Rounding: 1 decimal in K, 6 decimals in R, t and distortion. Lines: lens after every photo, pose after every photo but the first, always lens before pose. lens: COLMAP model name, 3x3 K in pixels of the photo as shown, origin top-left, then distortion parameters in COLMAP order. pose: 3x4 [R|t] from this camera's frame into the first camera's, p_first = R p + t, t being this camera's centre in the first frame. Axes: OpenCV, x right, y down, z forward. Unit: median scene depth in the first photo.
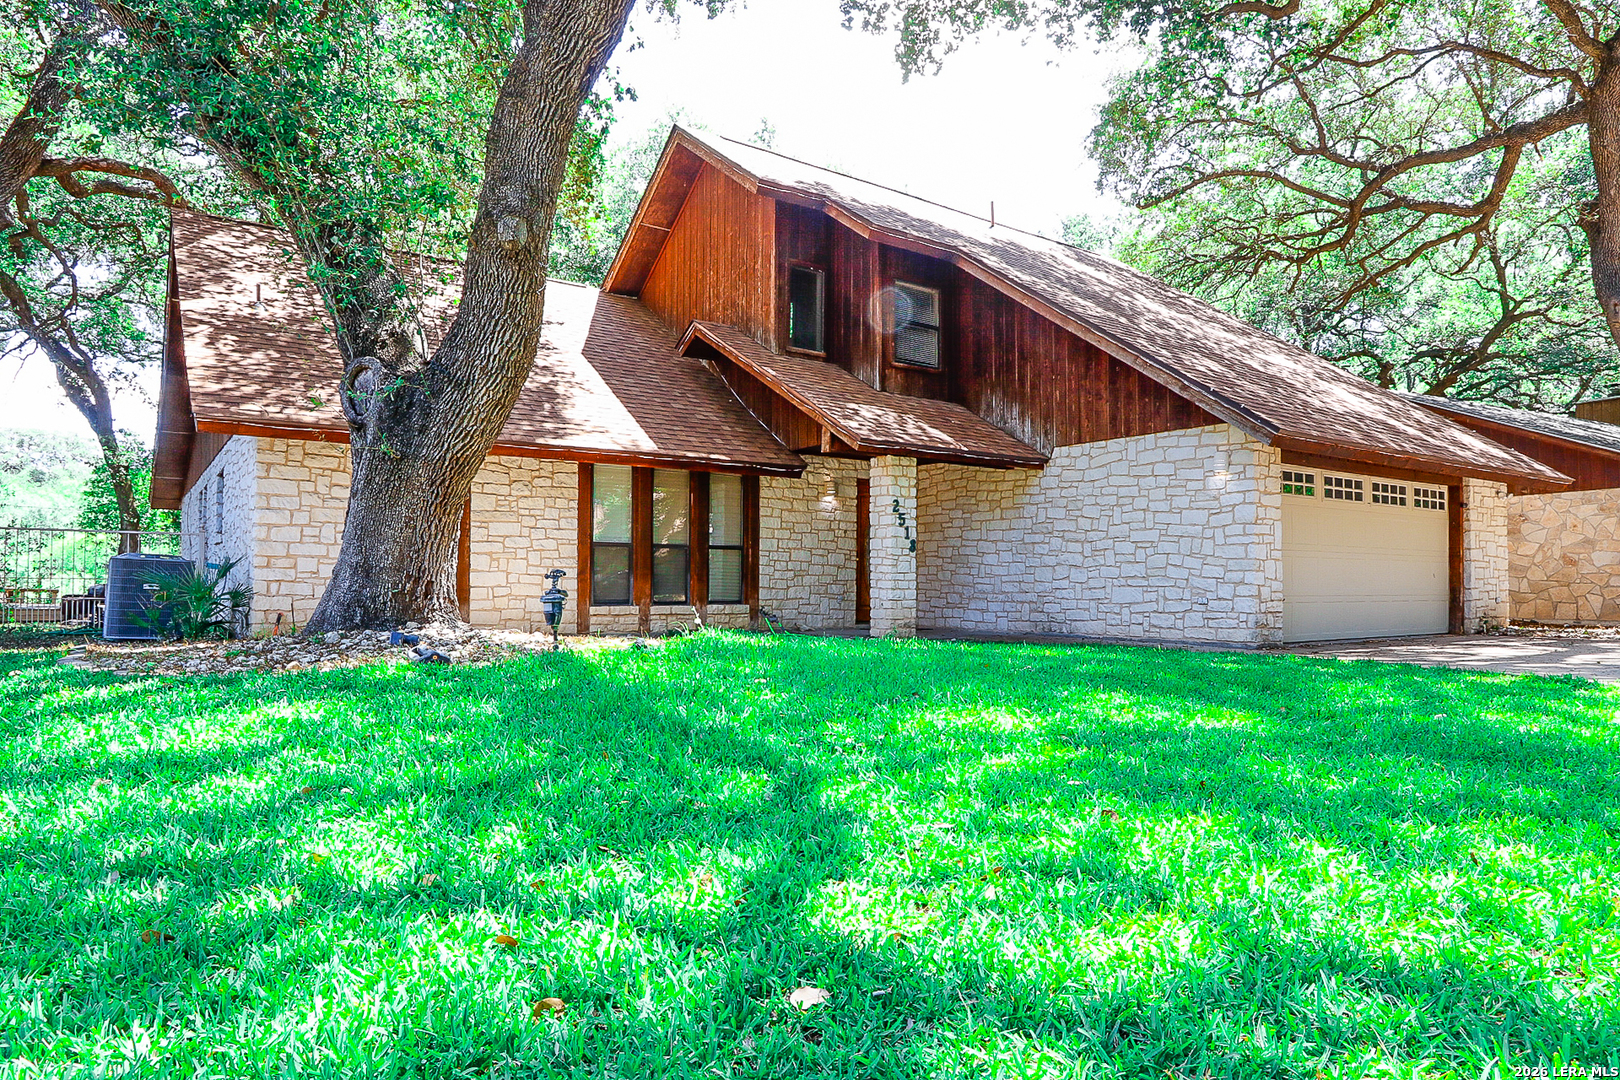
lens RADIAL K [[1004.7, 0, 810.5], [0, 1004.7, 563.8], [0, 0, 1]] dist [-0.005203, -0.000856]
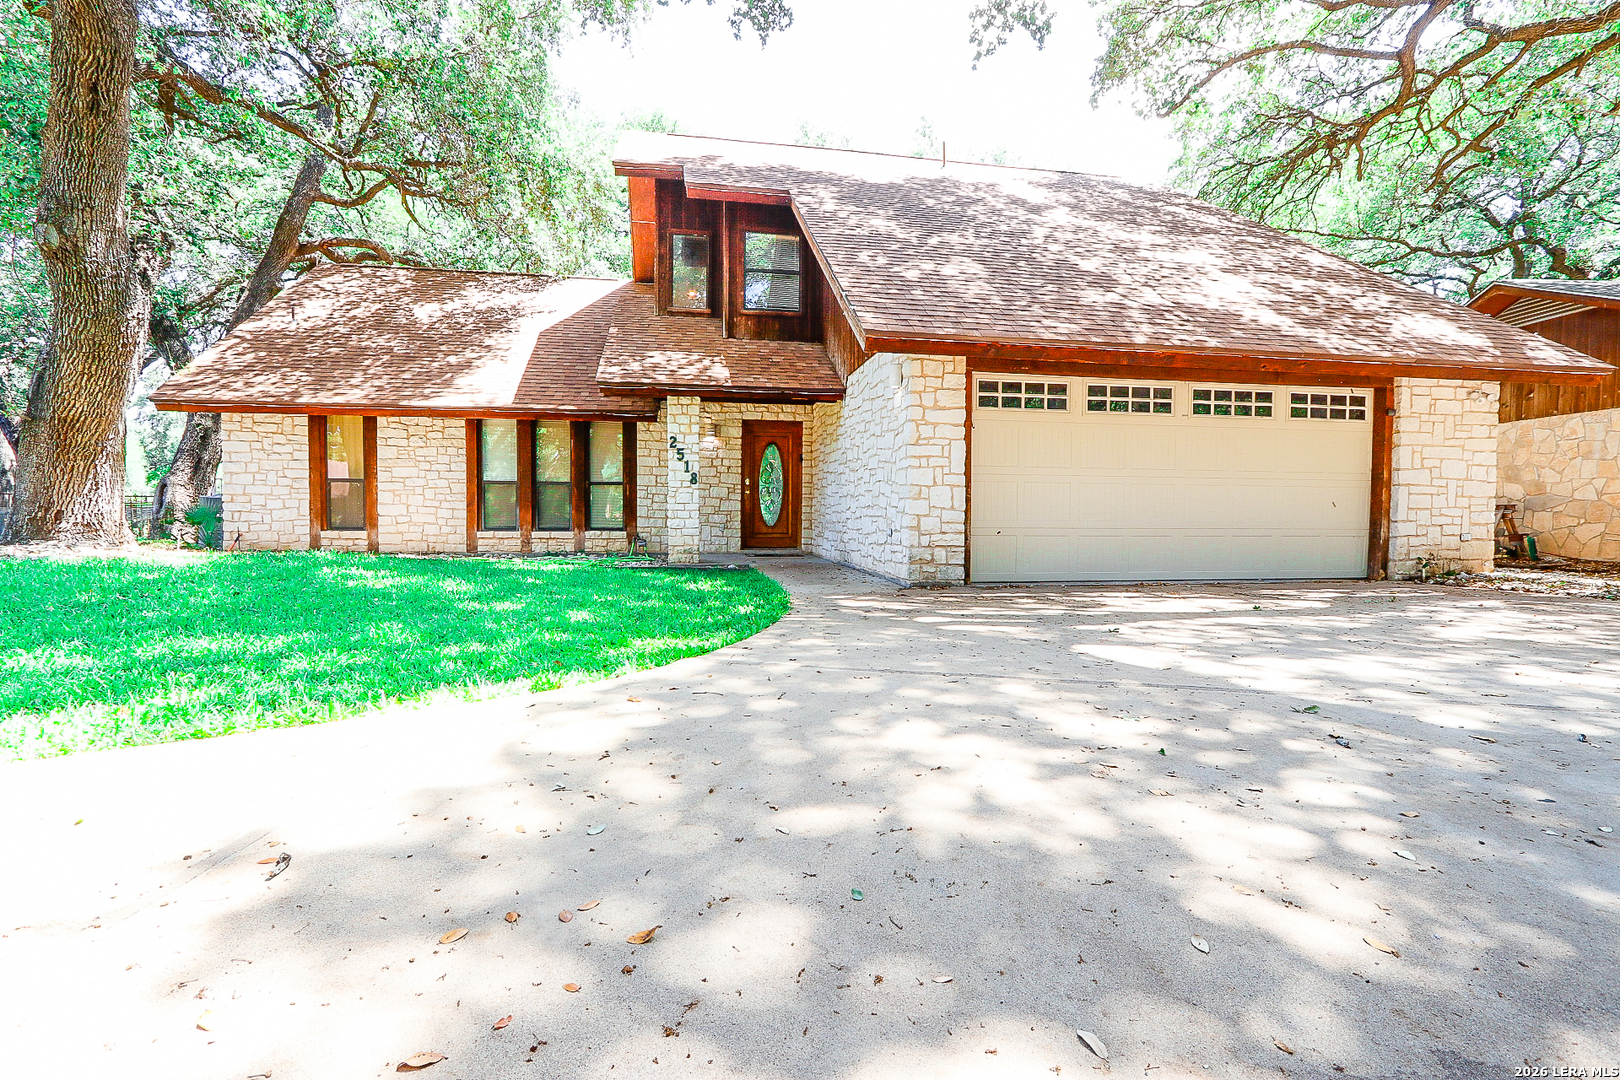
lens RADIAL K [[750.2, 0, 805.6], [0, 750.2, 554.4], [0, 0, 1]] dist [-0.014858, 0.001492]
pose [[0.896076, 0.024773, -0.443209, 0.529311], [0.006561, 0.997593, 0.069025, 0.007959], [0.443853, -0.064760, 0.893757, 0.301535]]
